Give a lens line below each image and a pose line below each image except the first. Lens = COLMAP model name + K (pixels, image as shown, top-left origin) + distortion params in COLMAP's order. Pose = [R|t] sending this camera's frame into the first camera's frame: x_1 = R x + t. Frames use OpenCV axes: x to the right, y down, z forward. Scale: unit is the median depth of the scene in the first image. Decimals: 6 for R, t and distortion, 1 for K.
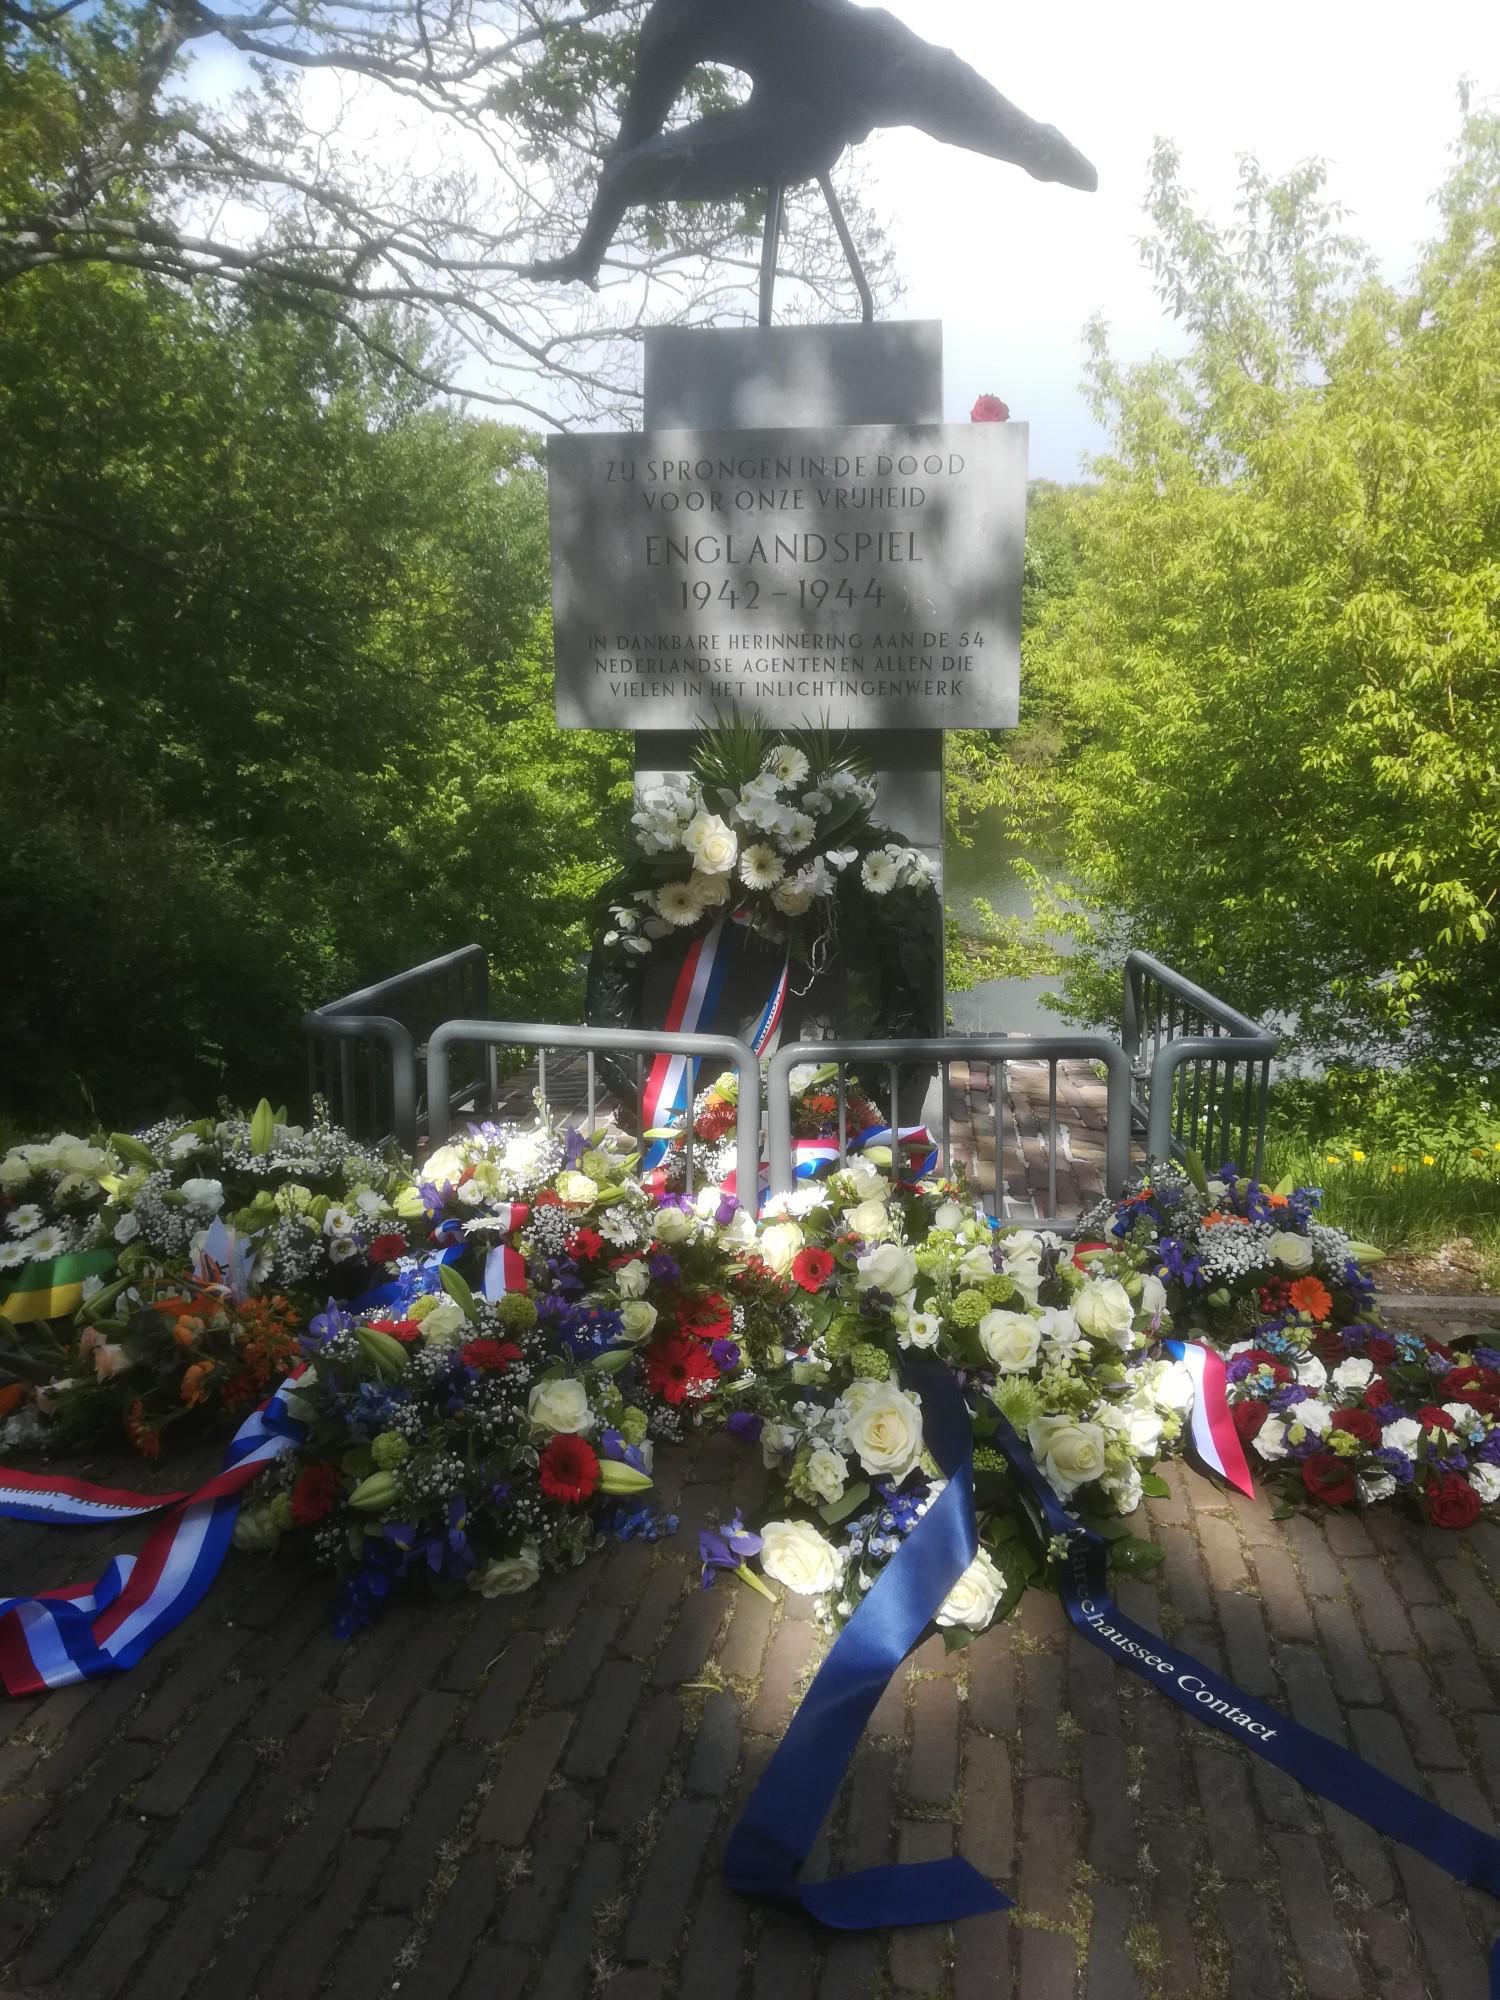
lens RADIAL K [[1695.0, 0, 750.0], [0, 1695.0, 1000.0], [0, 0, 1]] dist [0.054389, -0.050740]
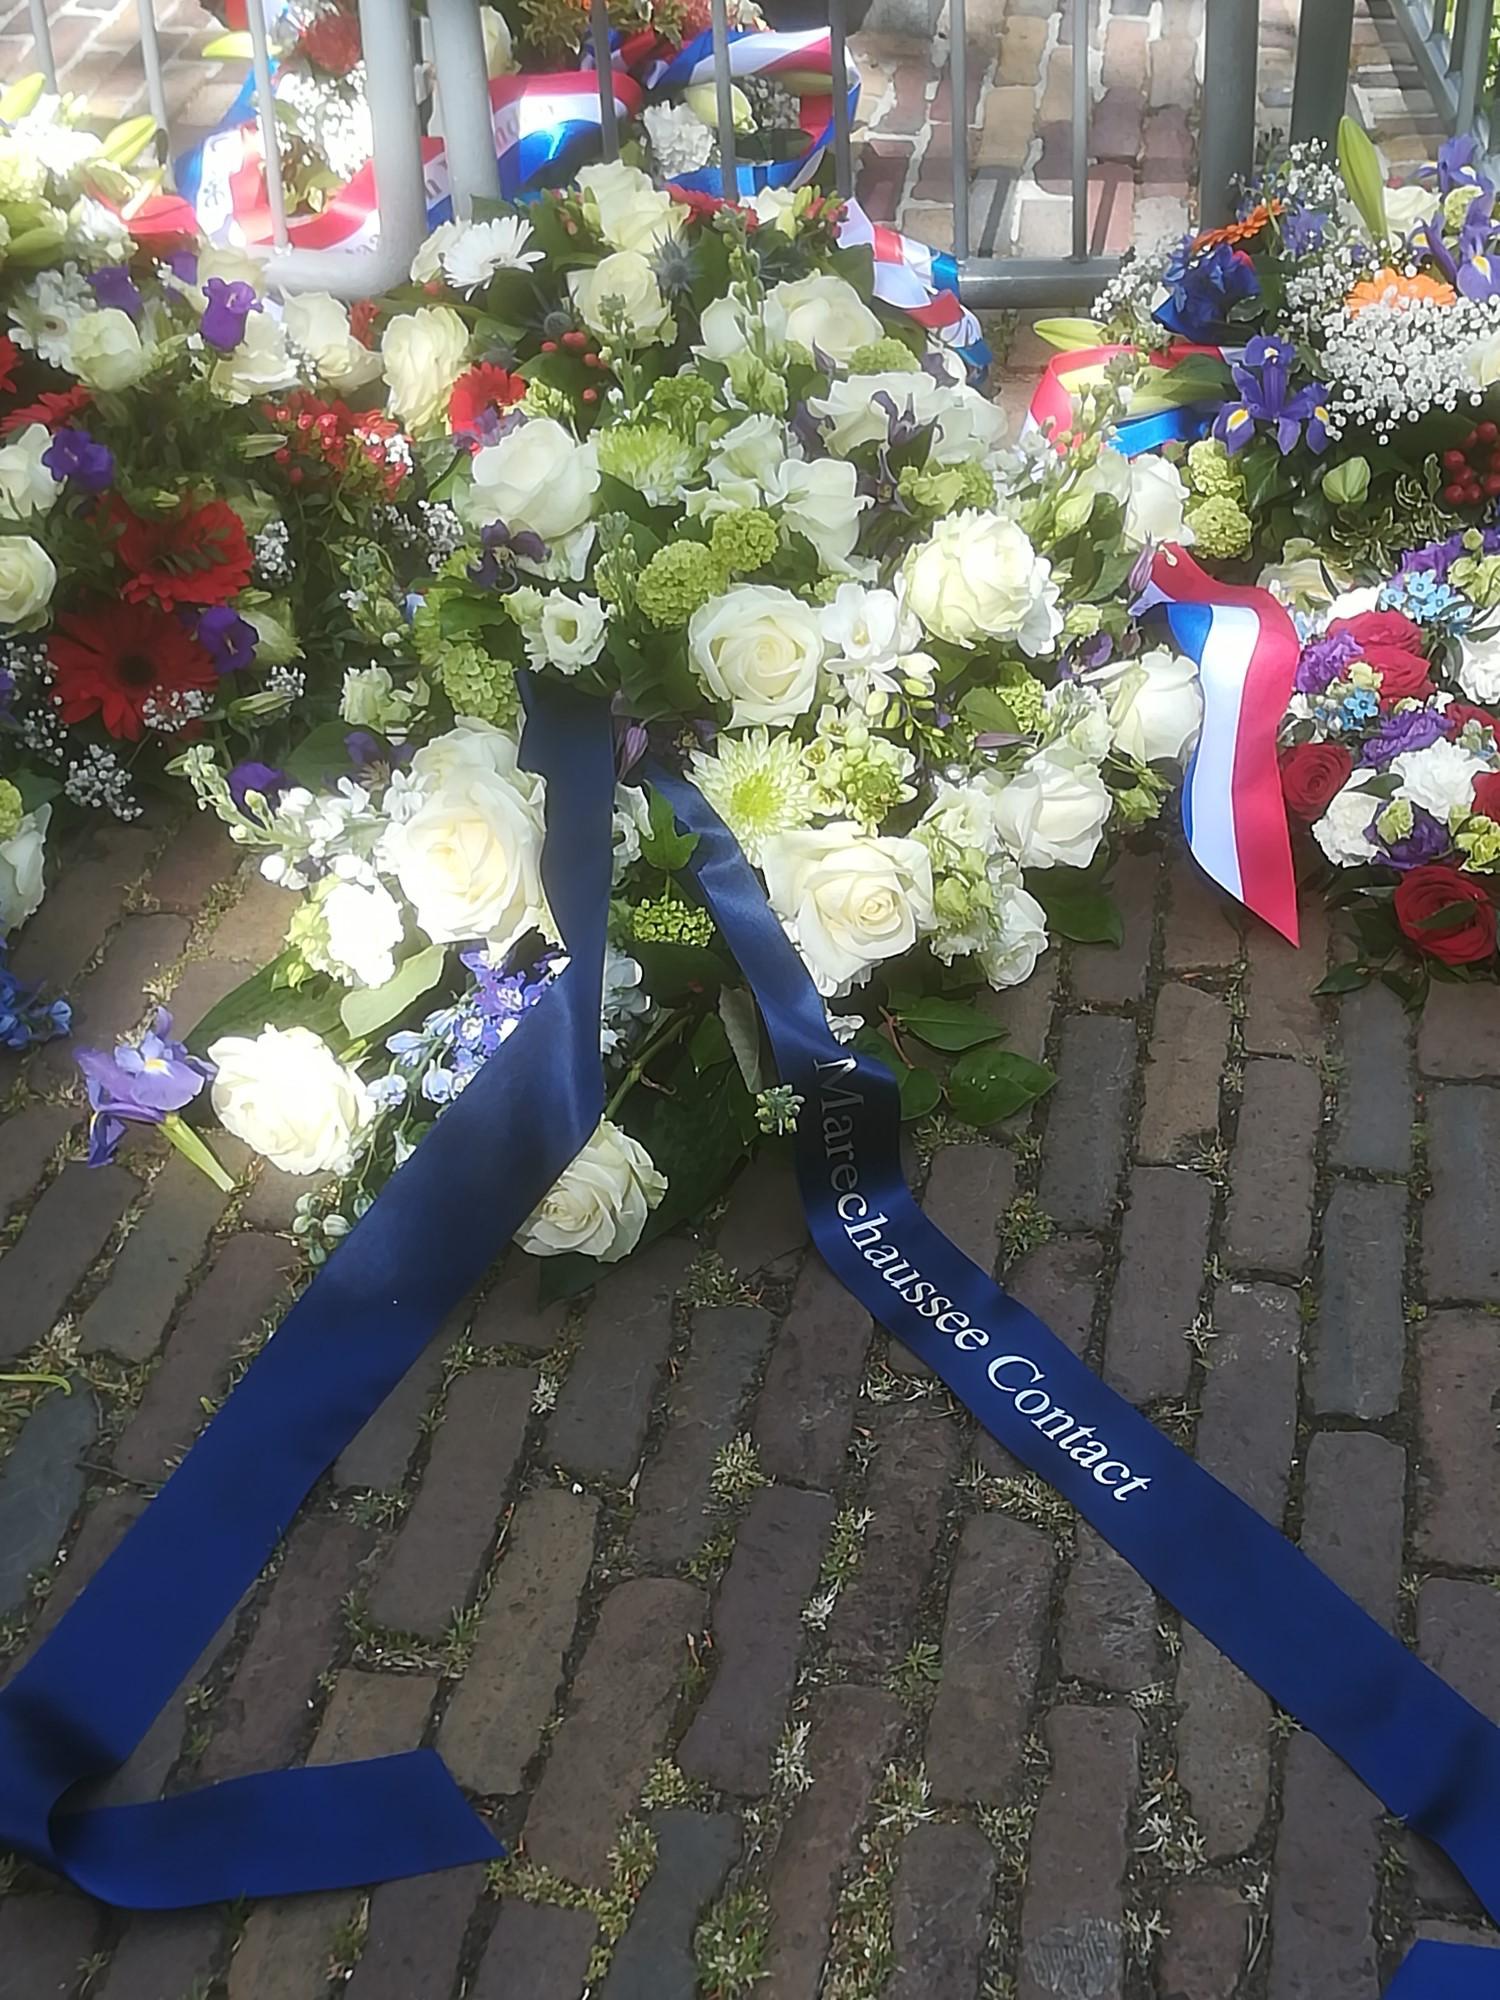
lens RADIAL K [[3319.8, 0, 750.0], [0, 3319.8, 1000.0], [0, 0, 1]] dist [0.191071, -0.134020]
pose [[0.998465, 0.008018, -0.054812, 0.204278], [0.015293, 0.911119, 0.411859, -0.089976], [0.053242, -0.412065, 0.909598, 0.135005]]
